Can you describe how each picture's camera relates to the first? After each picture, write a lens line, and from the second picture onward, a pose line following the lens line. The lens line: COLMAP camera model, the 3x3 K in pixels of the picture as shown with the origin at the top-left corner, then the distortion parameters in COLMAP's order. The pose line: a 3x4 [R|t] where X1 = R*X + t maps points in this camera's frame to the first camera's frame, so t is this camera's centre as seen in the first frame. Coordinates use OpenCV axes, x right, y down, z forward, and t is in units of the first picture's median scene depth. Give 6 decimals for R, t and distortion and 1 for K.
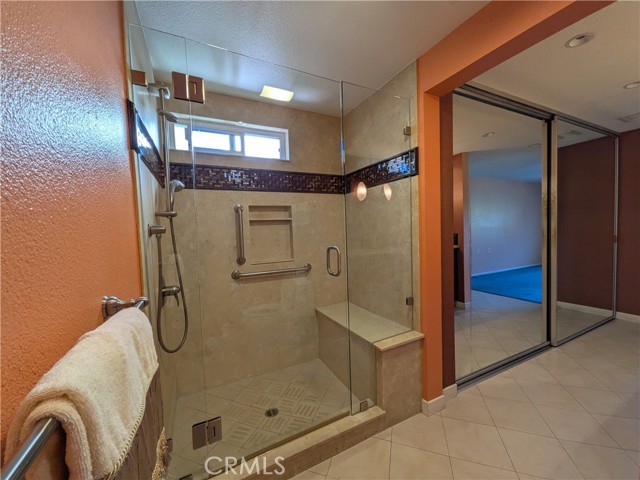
lens RADIAL K [[254.7, 0, 319.8], [0, 254.7, 240.2], [0, 0, 1]] dist [0.001695, 0.000090]
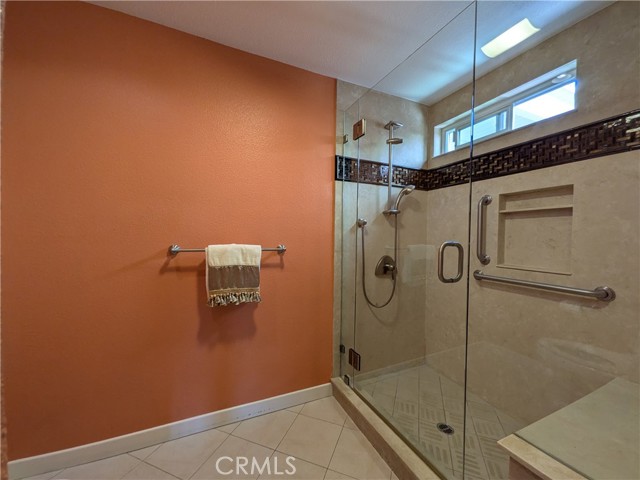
lens RADIAL K [[254.7, 0, 318.7], [0, 254.7, 239.6], [0, 0, 1]] dist [0.001695, 0.000090]
pose [[-0.044267, 0.048133, -0.997860, 0.574549], [-0.057147, 0.997081, 0.050631, -0.000138], [0.997384, 0.059266, -0.041387, 0.467866]]
